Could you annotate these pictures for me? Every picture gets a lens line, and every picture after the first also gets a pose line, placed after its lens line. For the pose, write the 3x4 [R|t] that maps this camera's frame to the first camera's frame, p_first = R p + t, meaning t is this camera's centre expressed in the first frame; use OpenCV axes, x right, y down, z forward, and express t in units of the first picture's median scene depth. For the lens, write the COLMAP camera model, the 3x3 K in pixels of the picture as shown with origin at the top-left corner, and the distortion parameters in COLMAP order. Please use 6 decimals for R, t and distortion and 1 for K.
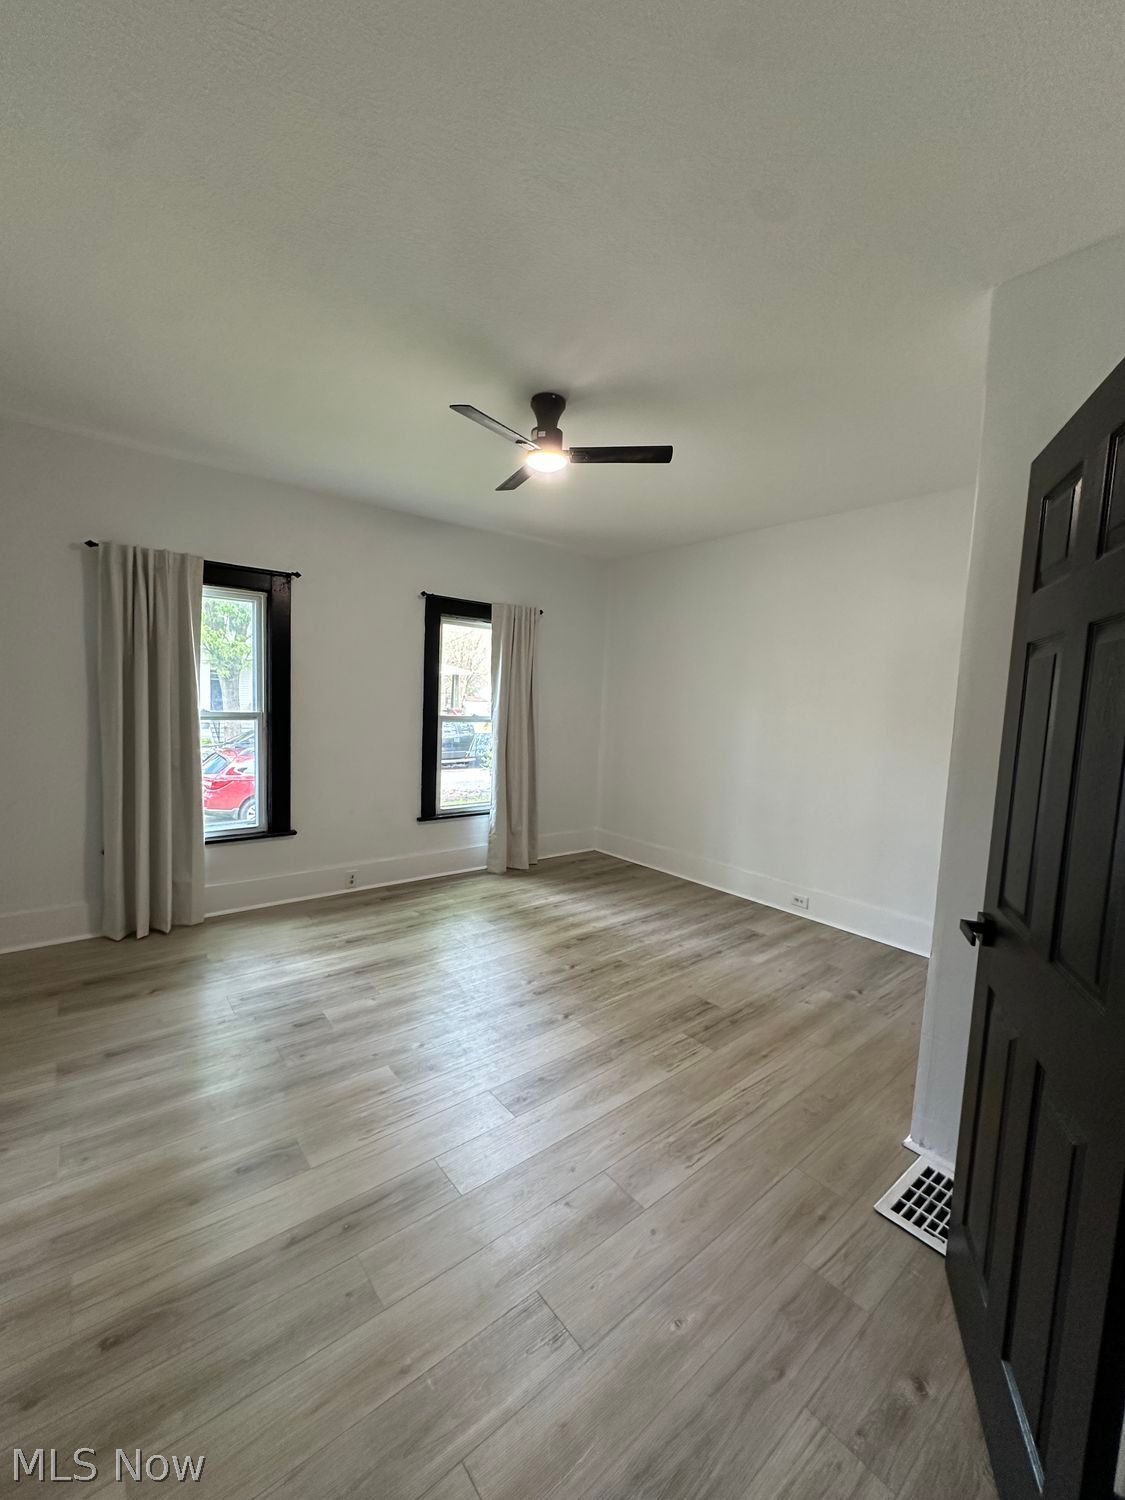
lens RADIAL K [[606.5, 0, 574.6], [0, 606.5, 746.8], [0, 0, 1]] dist [-0.007688, 0.001099]
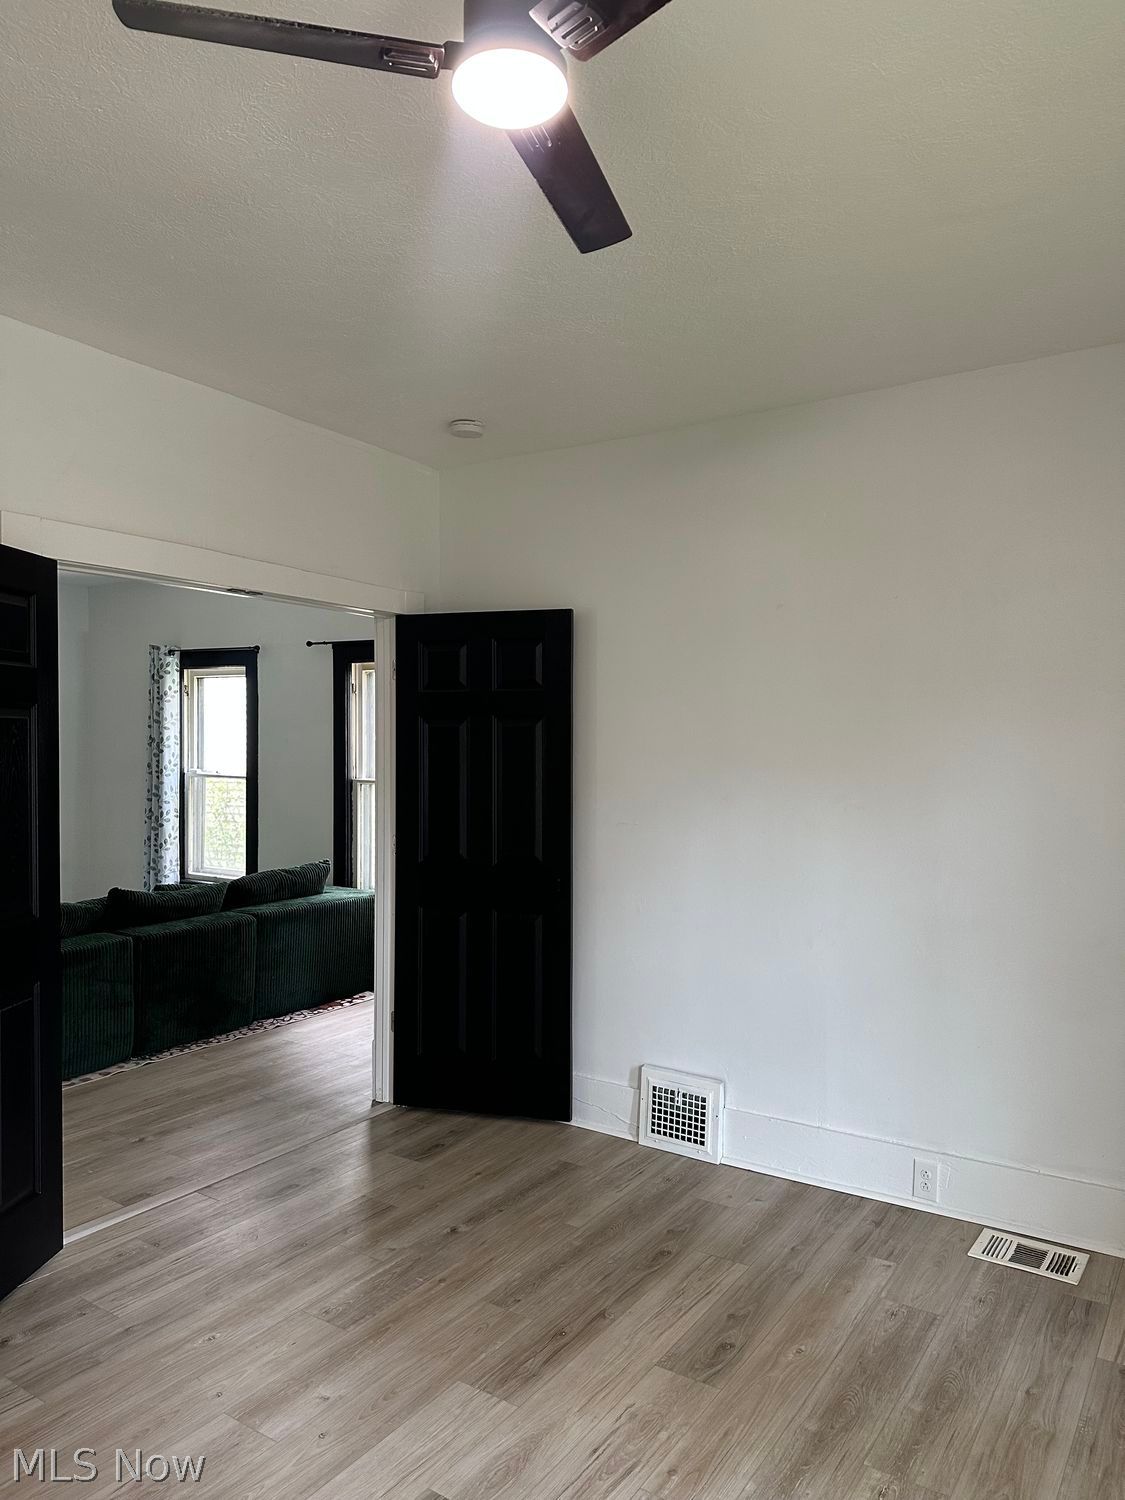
lens RADIAL K [[1047.6, 0, 566.1], [0, 1047.6, 745.1], [0, 0, 1]] dist [0.051772, -0.059211]
pose [[-0.957938, -0.043787, -0.283616, 0.065538], [-0.069640, 0.994219, 0.081721, -0.133178], [0.278398, 0.098035, -0.955450, 1.291254]]
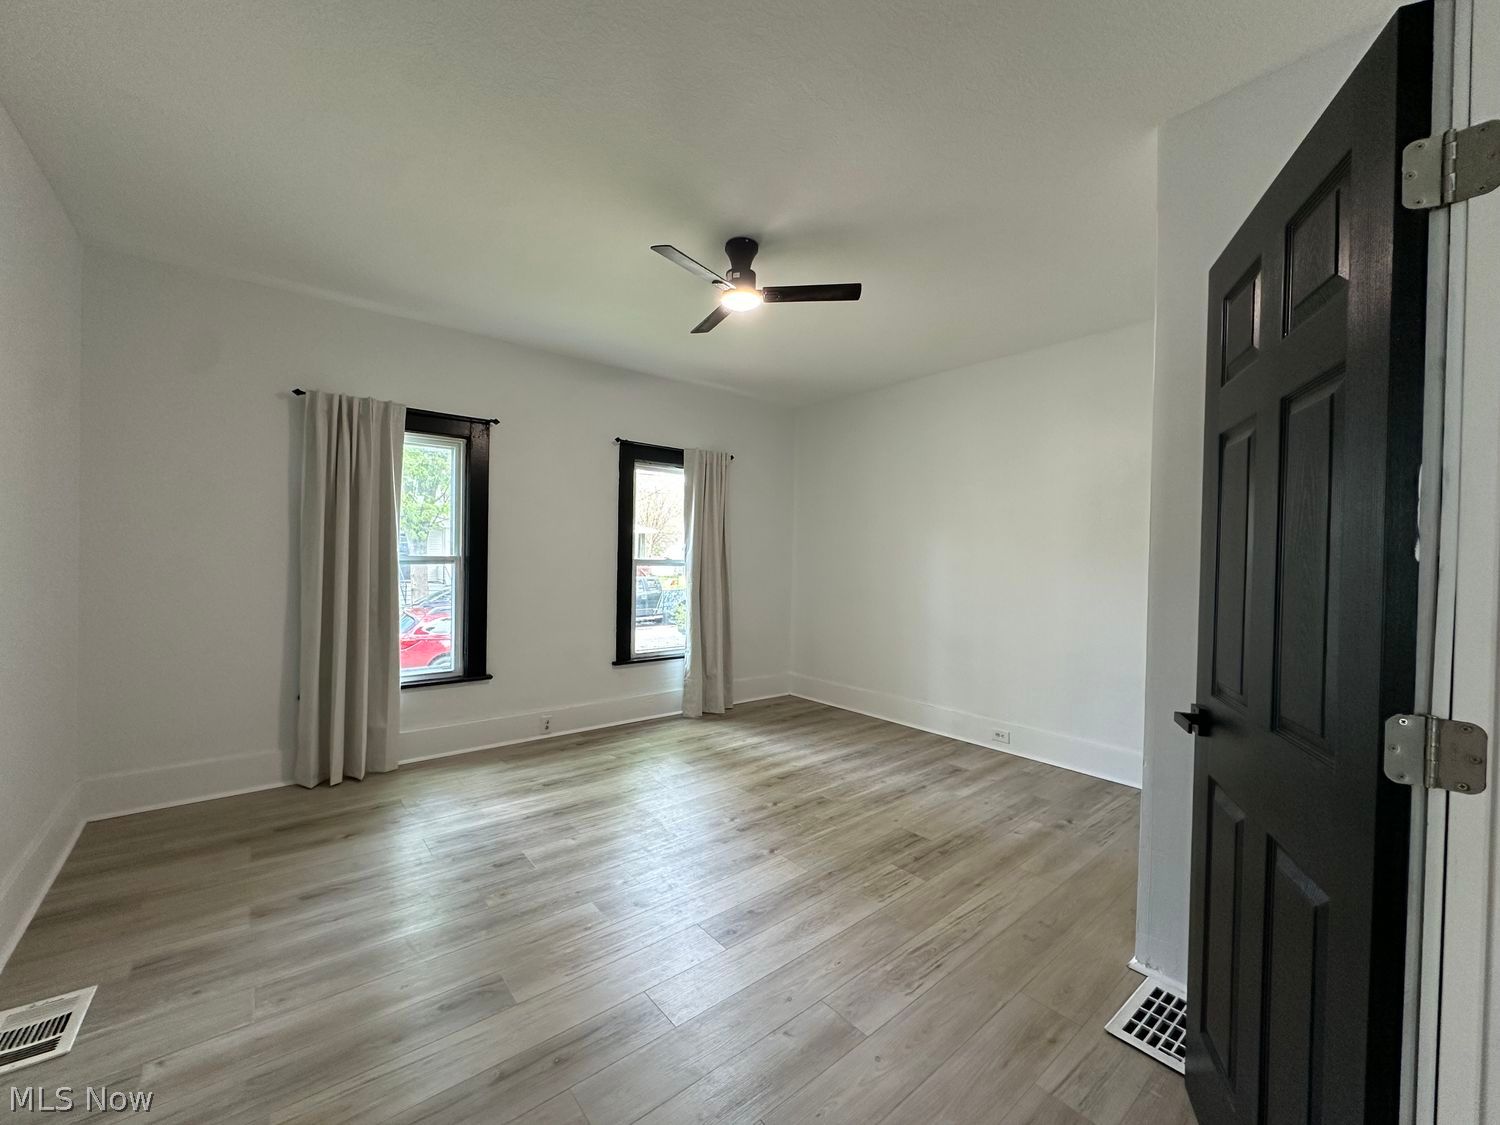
lens RADIAL K [[606.5, 0, 761.1], [0, 606.5, 559.8], [0, 0, 1]] dist [-0.007688, 0.001099]
pose [[0.999733, -0.022684, 0.004330, -0.021161], [0.022951, 0.996742, -0.077326, 0.044388], [-0.002562, 0.077405, 0.996996, -0.007767]]
